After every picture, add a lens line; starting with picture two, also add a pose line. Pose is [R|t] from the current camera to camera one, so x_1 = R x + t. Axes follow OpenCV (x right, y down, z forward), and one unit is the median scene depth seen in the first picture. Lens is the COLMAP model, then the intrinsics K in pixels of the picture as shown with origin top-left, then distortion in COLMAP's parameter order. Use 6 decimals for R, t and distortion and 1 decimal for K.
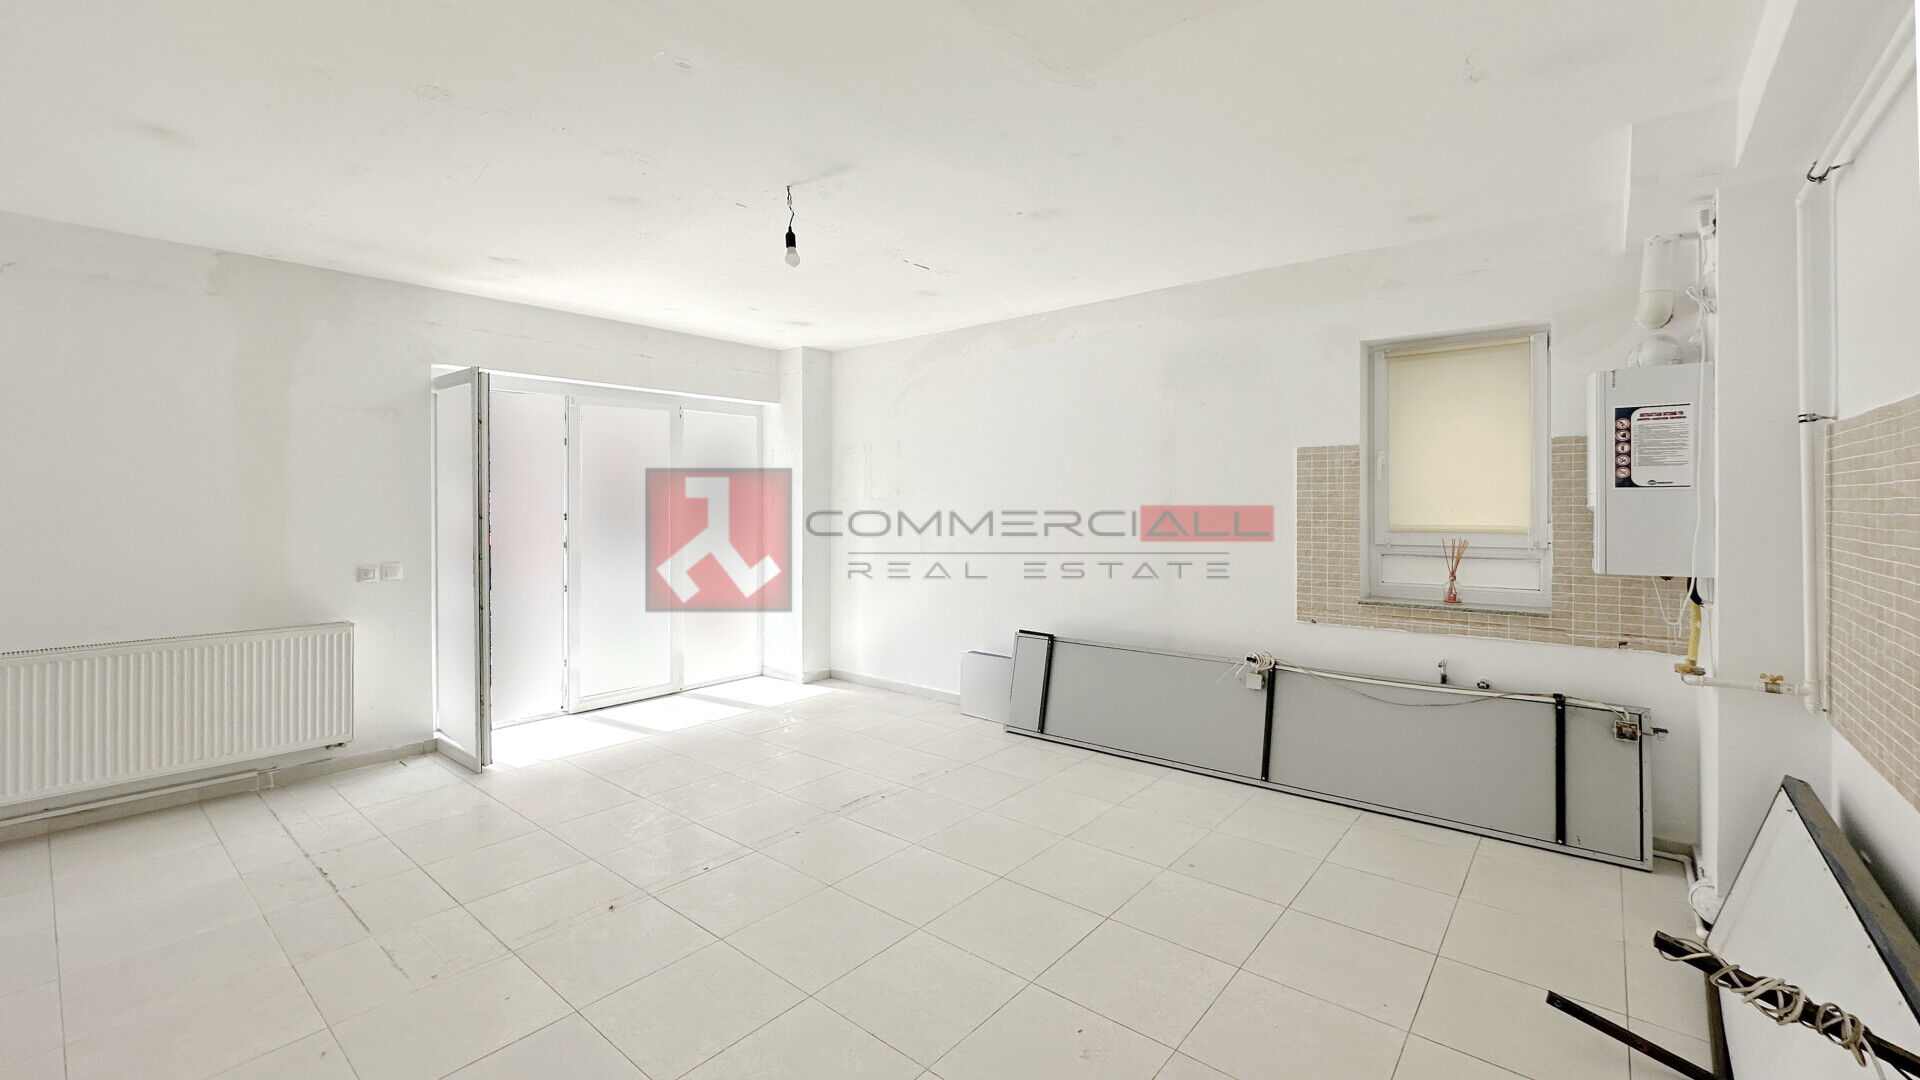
lens RADIAL K [[775.4, 0, 975.6], [0, 775.4, 512.3], [0, 0, 1]] dist [0.000723, 0.000087]
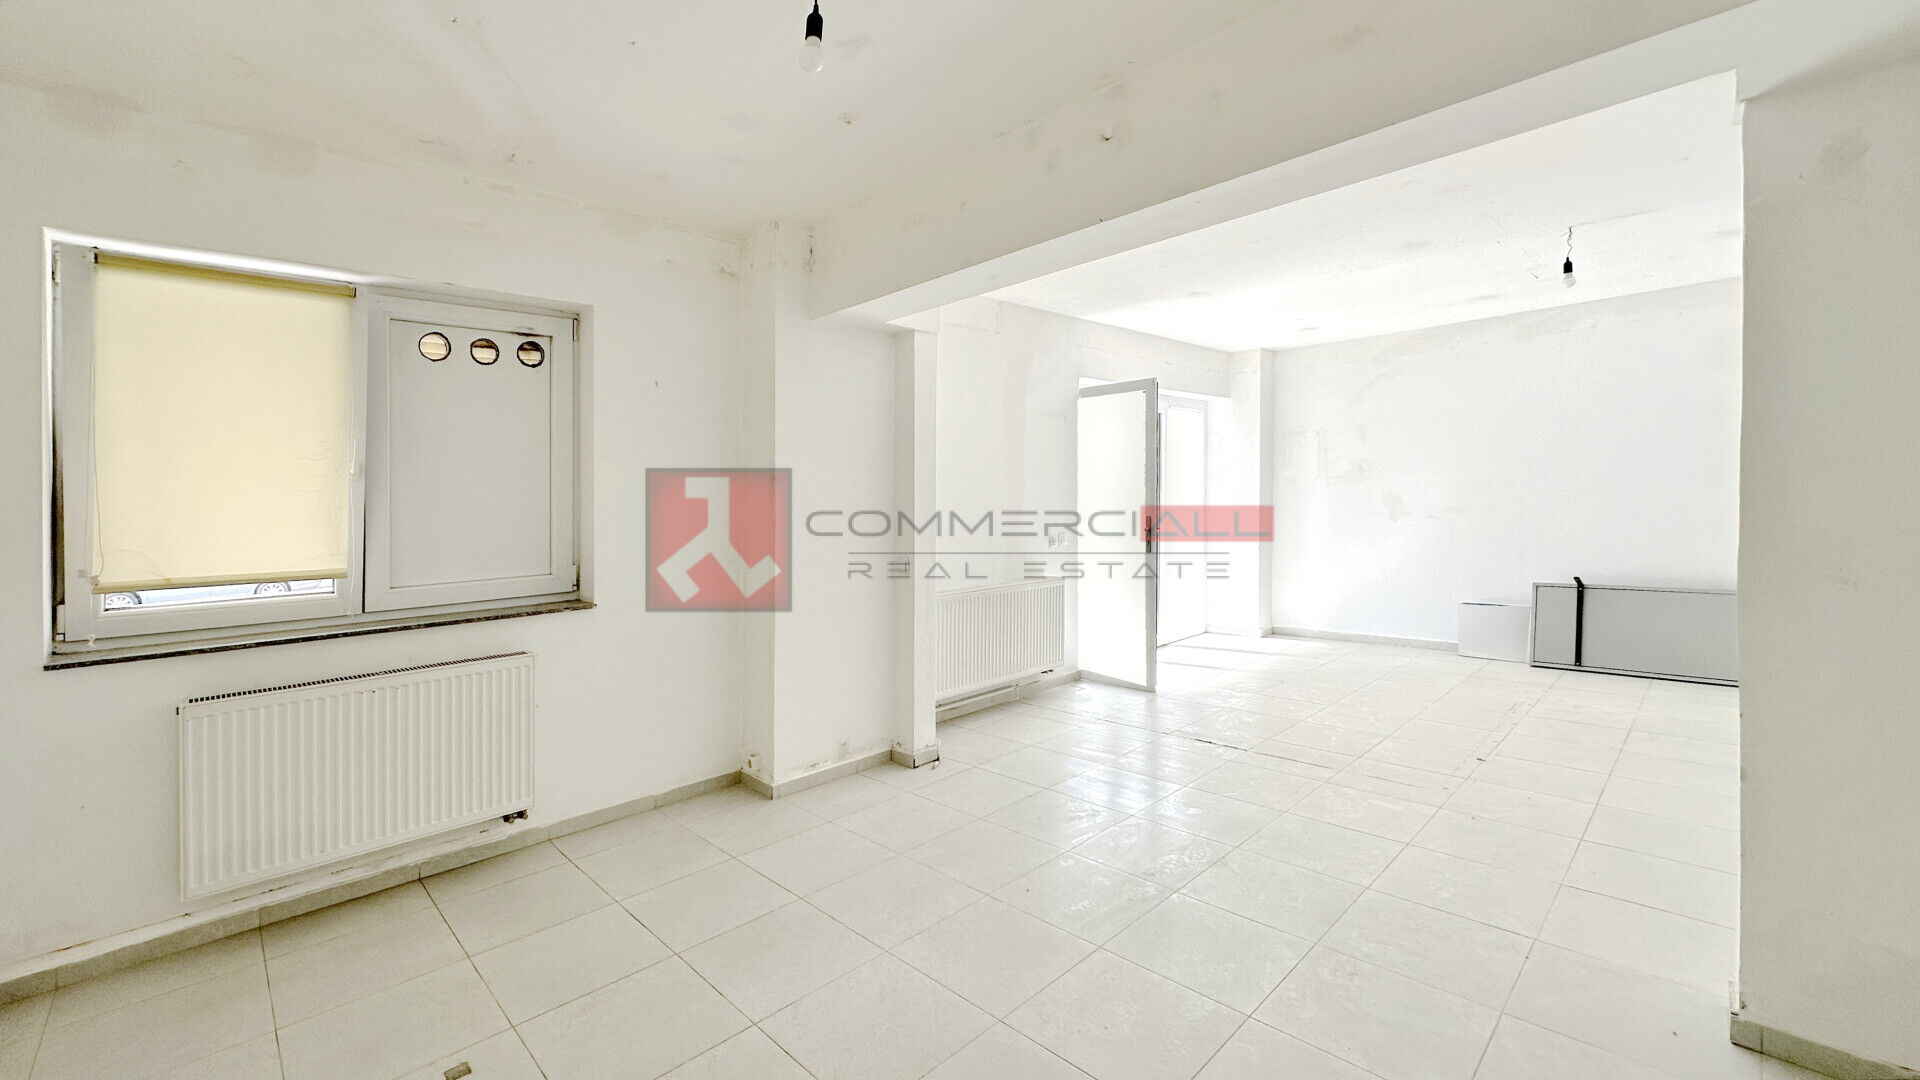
lens RADIAL K [[781.1, 0, 953.4], [0, 781.1, 535.0], [0, 0, 1]] dist [0.001095, -0.000030]
pose [[0.992945, -0.025229, -0.115859, -0.785209], [0.029026, 0.999092, 0.031201, 0.022297], [0.114967, -0.034343, 0.992776, -0.315759]]
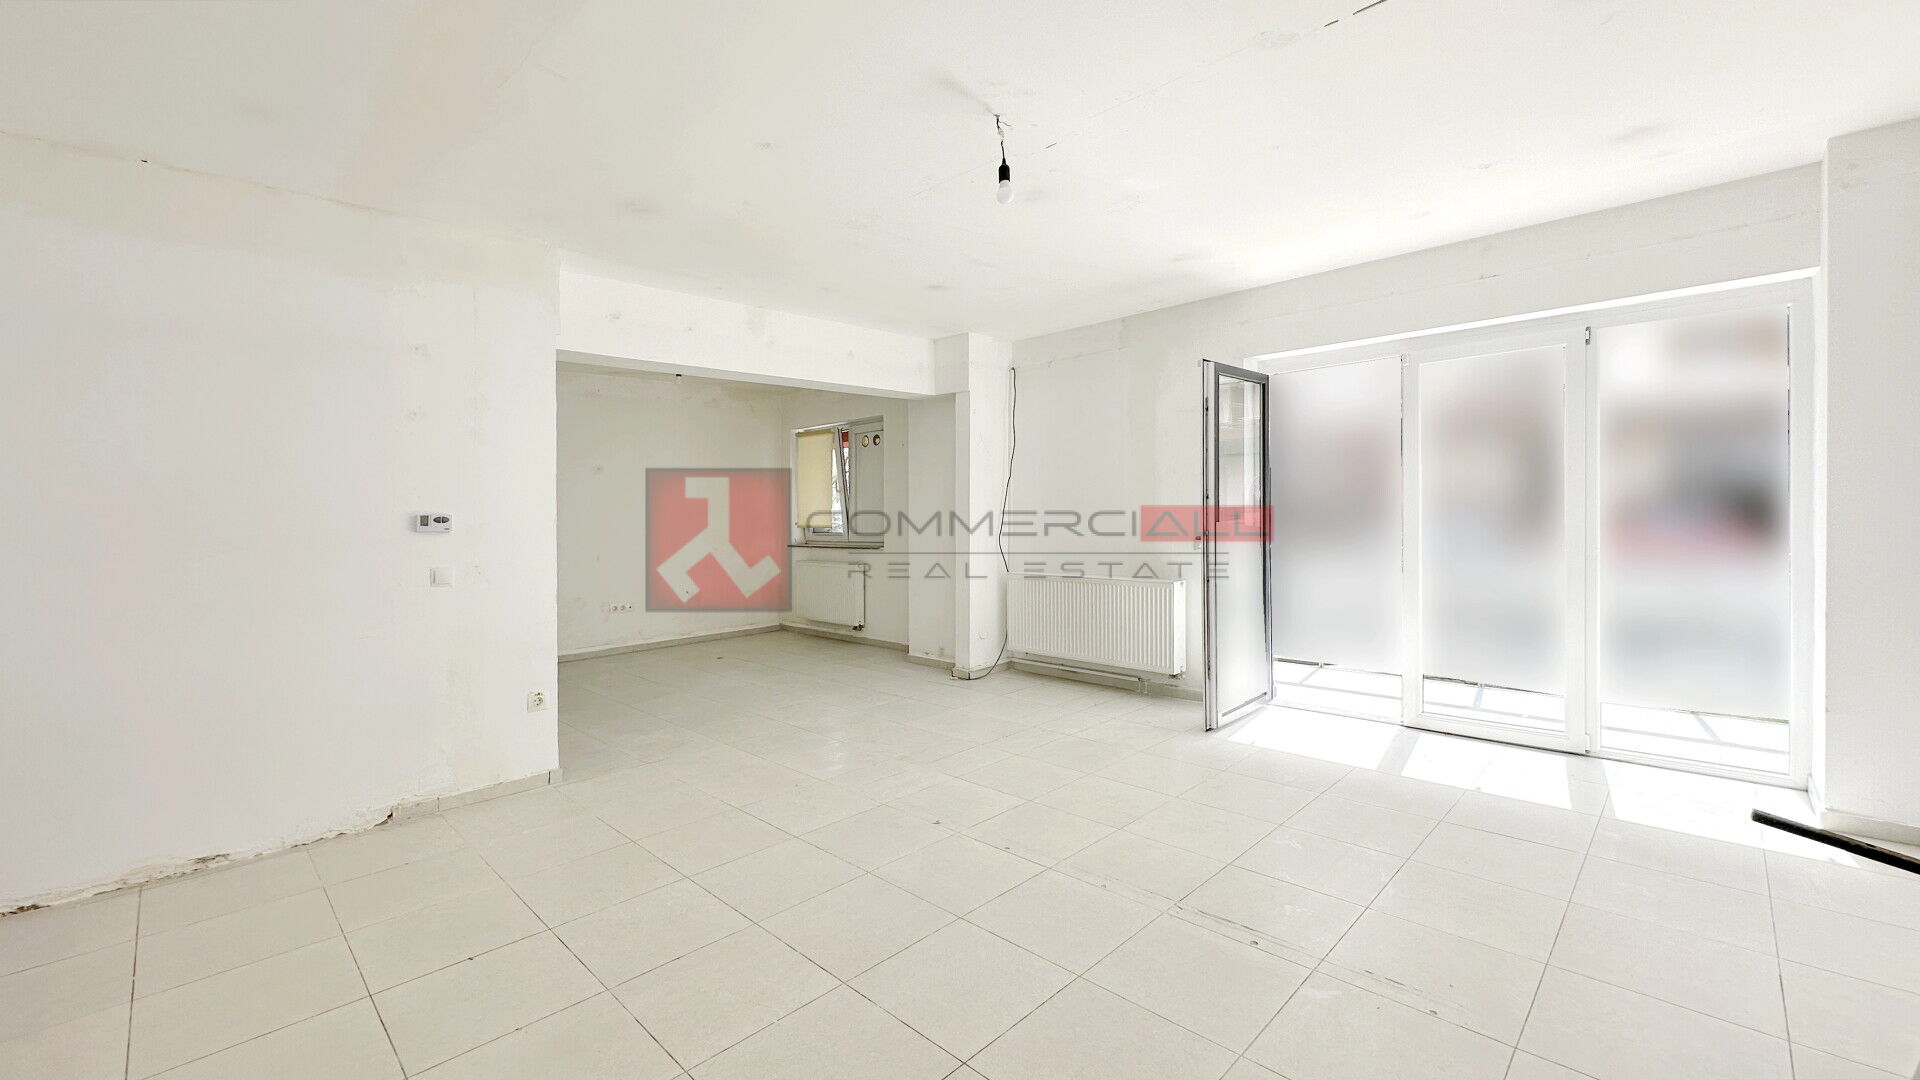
lens RADIAL K [[775.4, 0, 975.6], [0, 775.4, 512.3], [0, 0, 1]] dist [0.000723, 0.000087]
pose [[-0.077052, 0.010392, -0.996973, 0.455701], [0.011676, 0.999887, 0.009520, 0.012045], [0.996959, -0.010907, -0.077165, 0.734635]]
